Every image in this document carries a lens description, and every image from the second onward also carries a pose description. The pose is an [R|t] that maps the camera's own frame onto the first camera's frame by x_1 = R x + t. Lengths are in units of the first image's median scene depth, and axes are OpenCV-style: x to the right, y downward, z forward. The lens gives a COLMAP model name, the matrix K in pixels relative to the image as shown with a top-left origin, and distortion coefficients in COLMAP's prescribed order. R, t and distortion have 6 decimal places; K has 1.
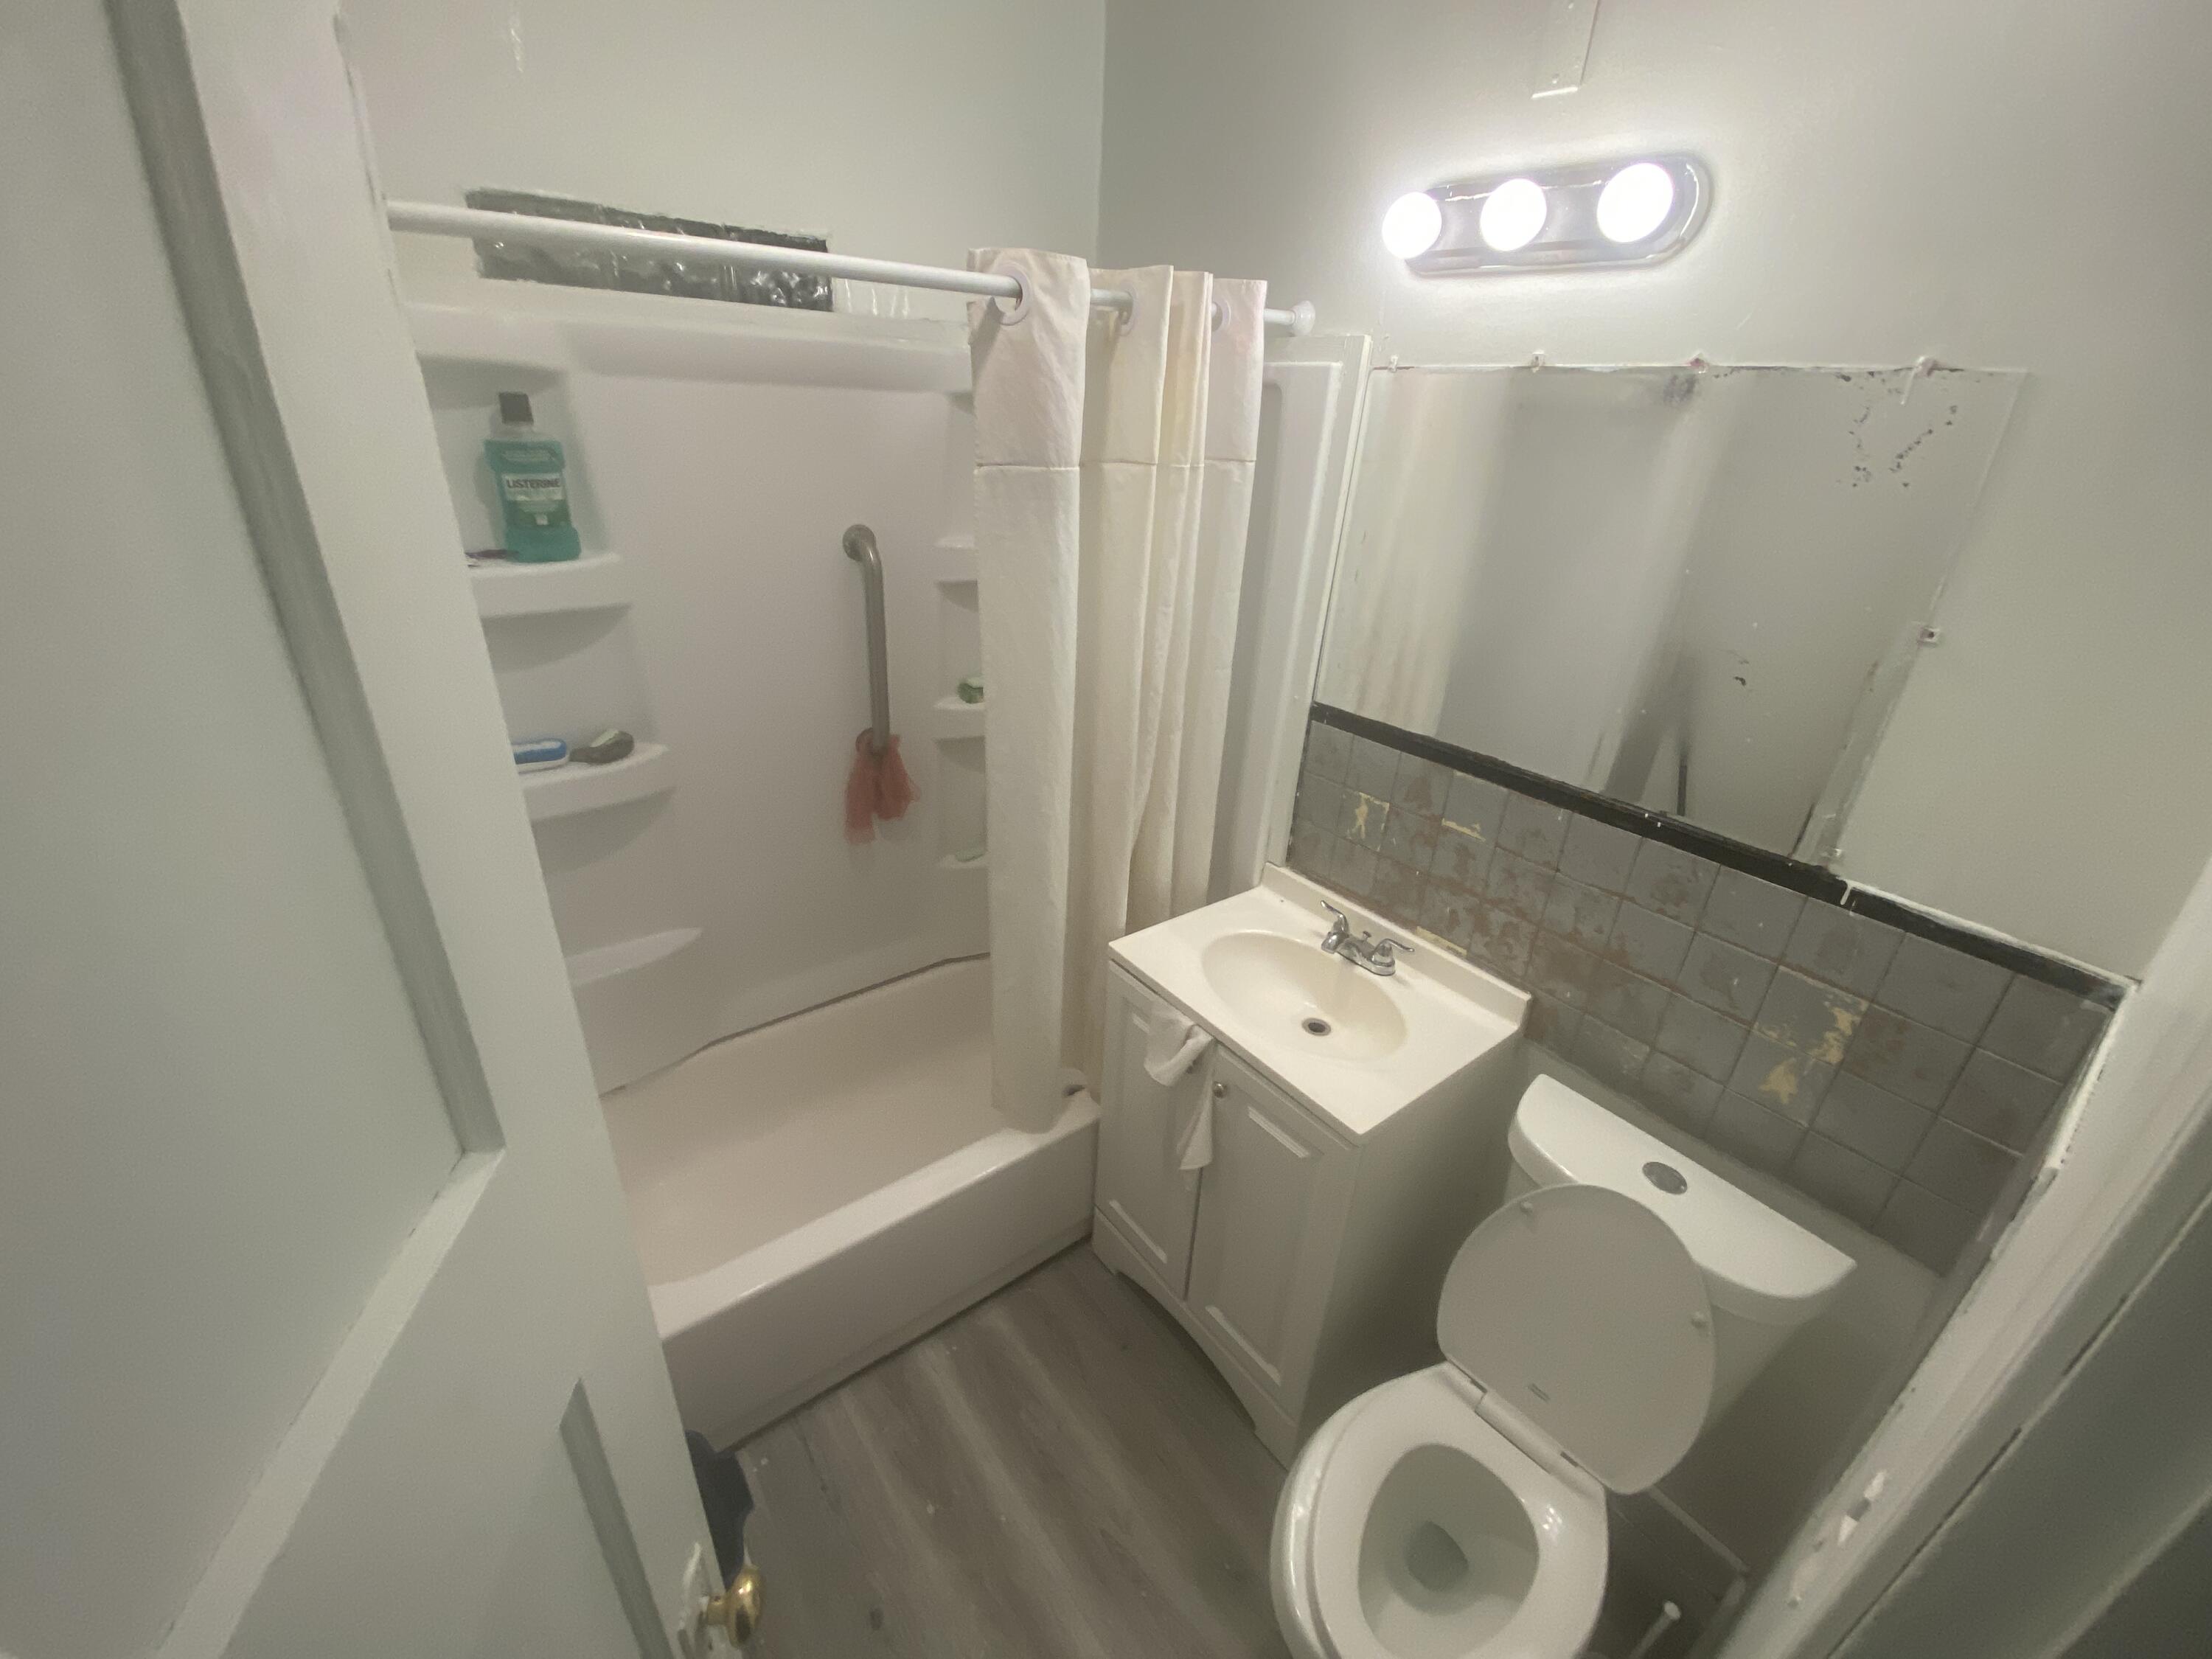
lens RADIAL K [[893.4, 0, 1101.6], [0, 893.4, 825.6], [0, 0, 1]] dist [0.019819, -0.016479]
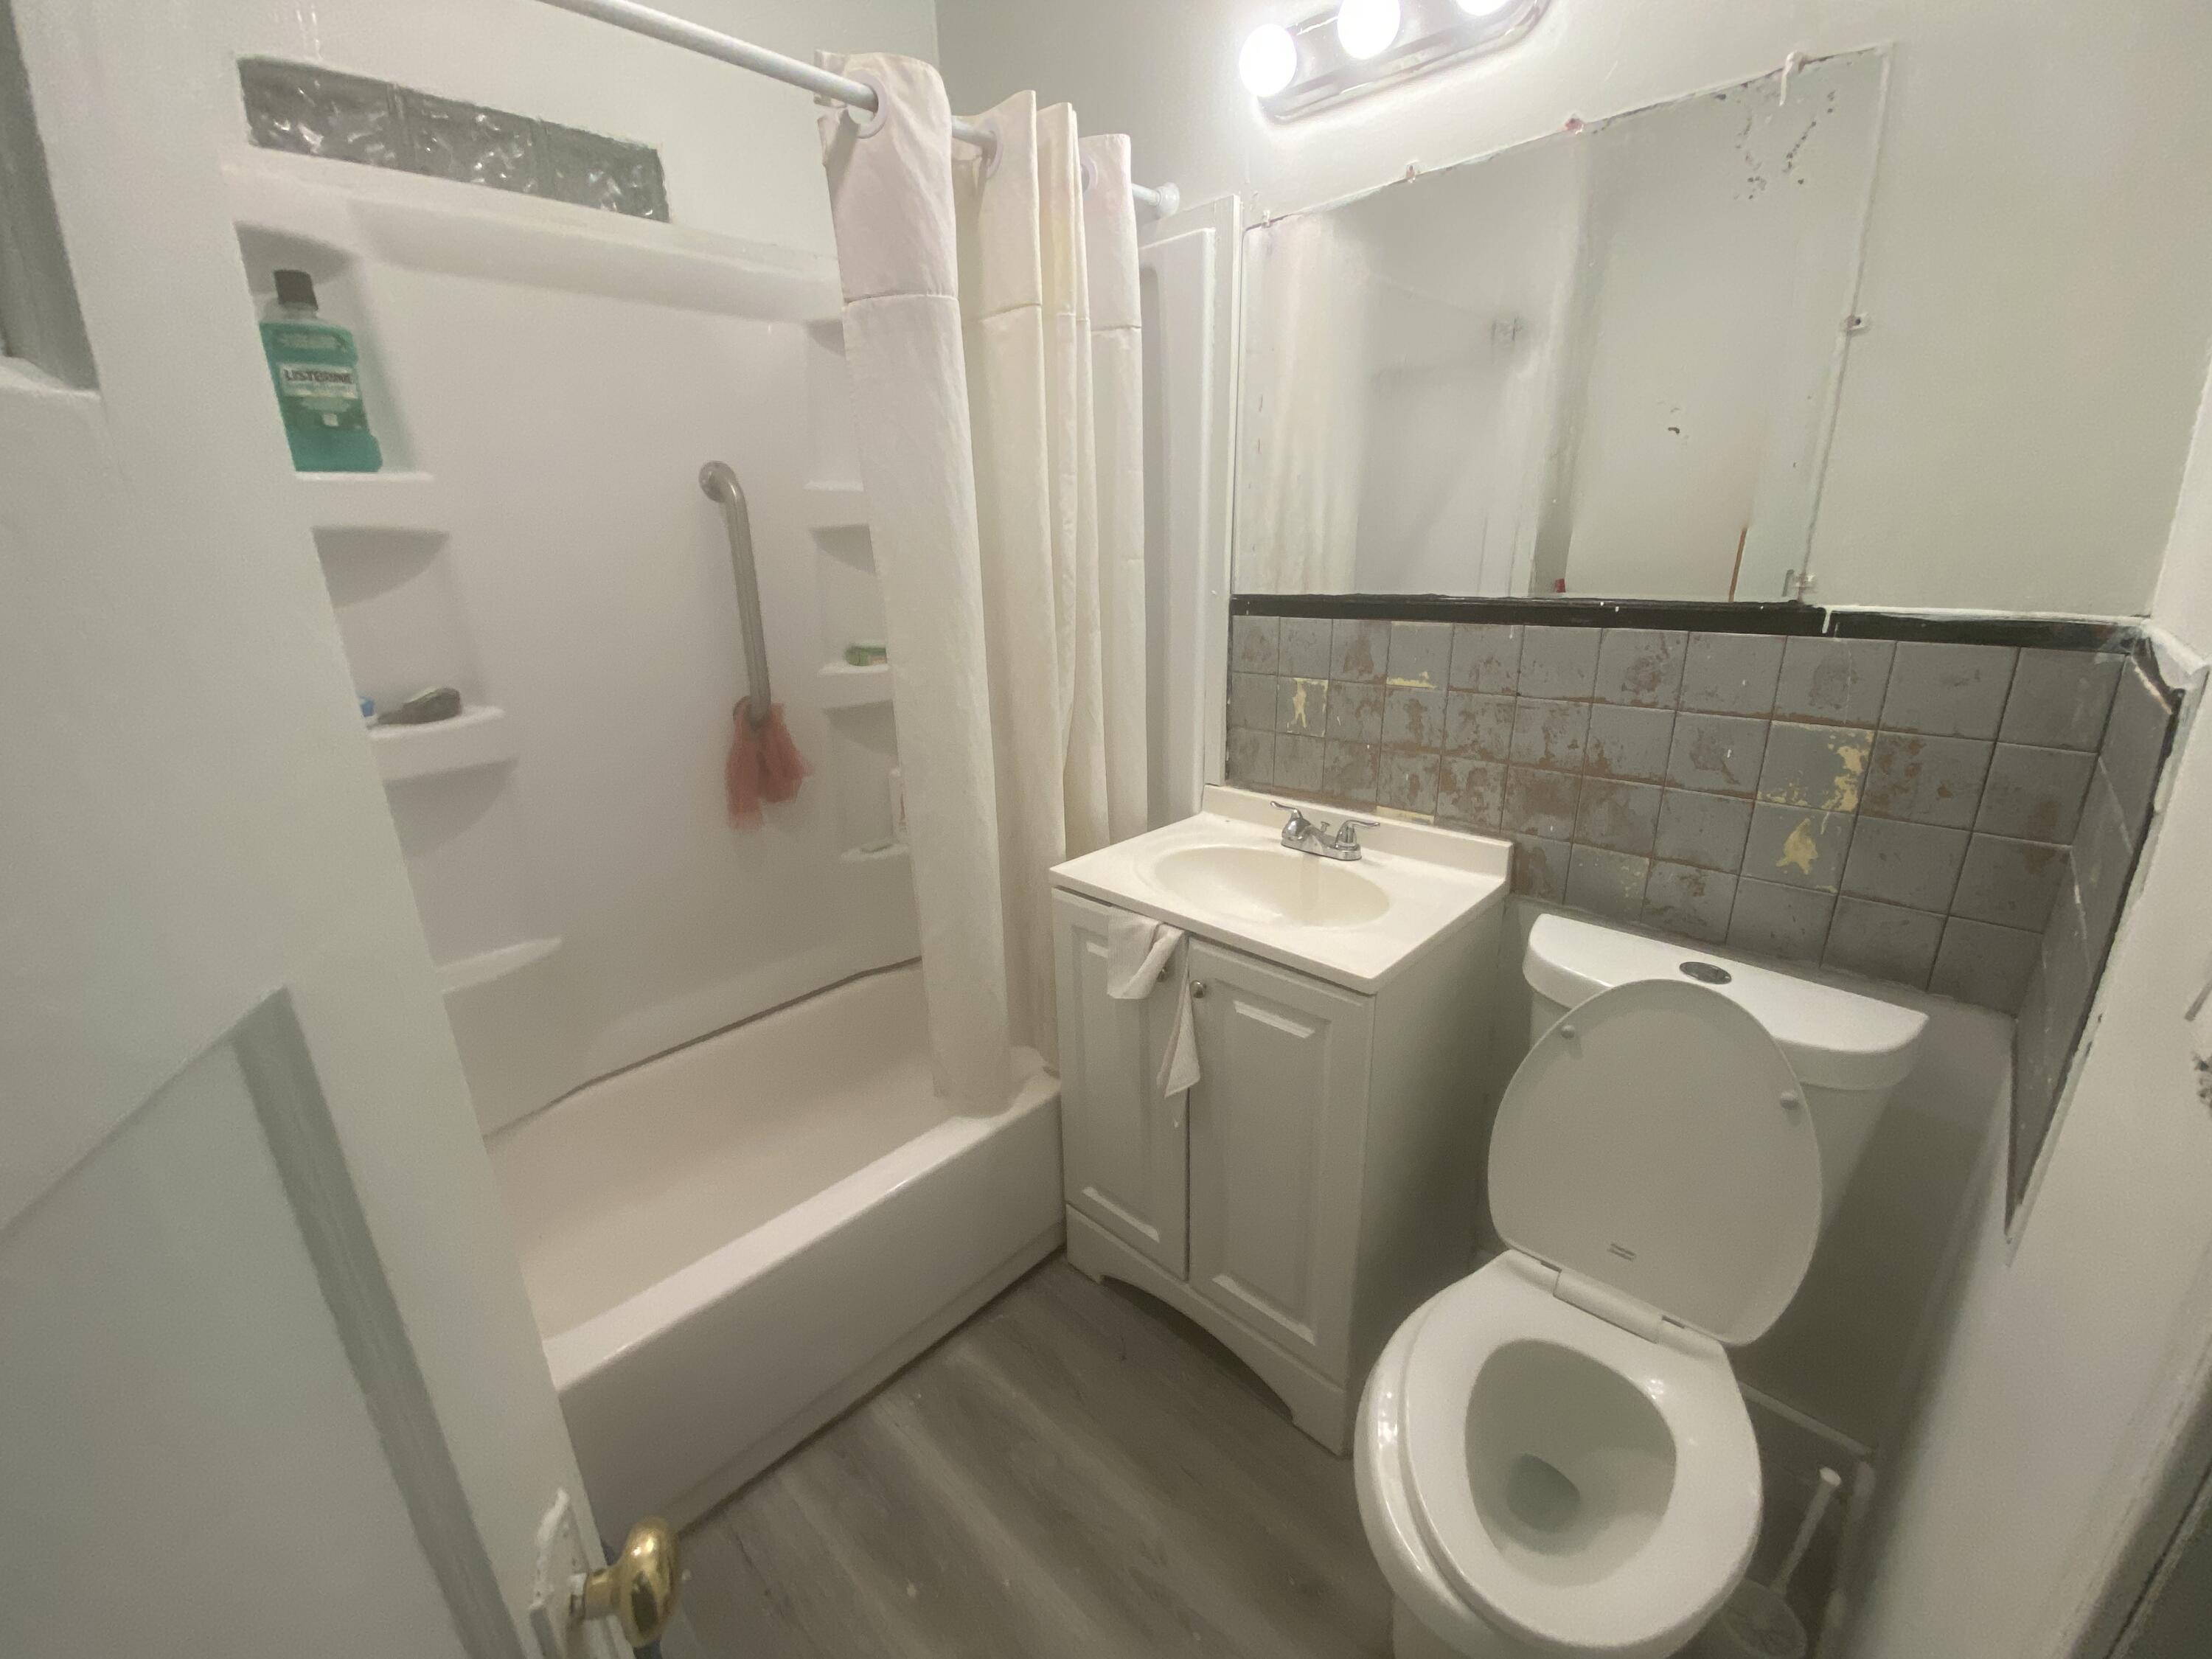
lens RADIAL K [[893.4, 0, 1101.6], [0, 893.4, 825.6], [0, 0, 1]] dist [0.019819, -0.016479]
pose [[0.986120, -0.114719, 0.120029, -0.047829], [0.129196, 0.984242, -0.120730, 0.235146], [-0.104288, 0.134562, 0.985402, 0.136481]]
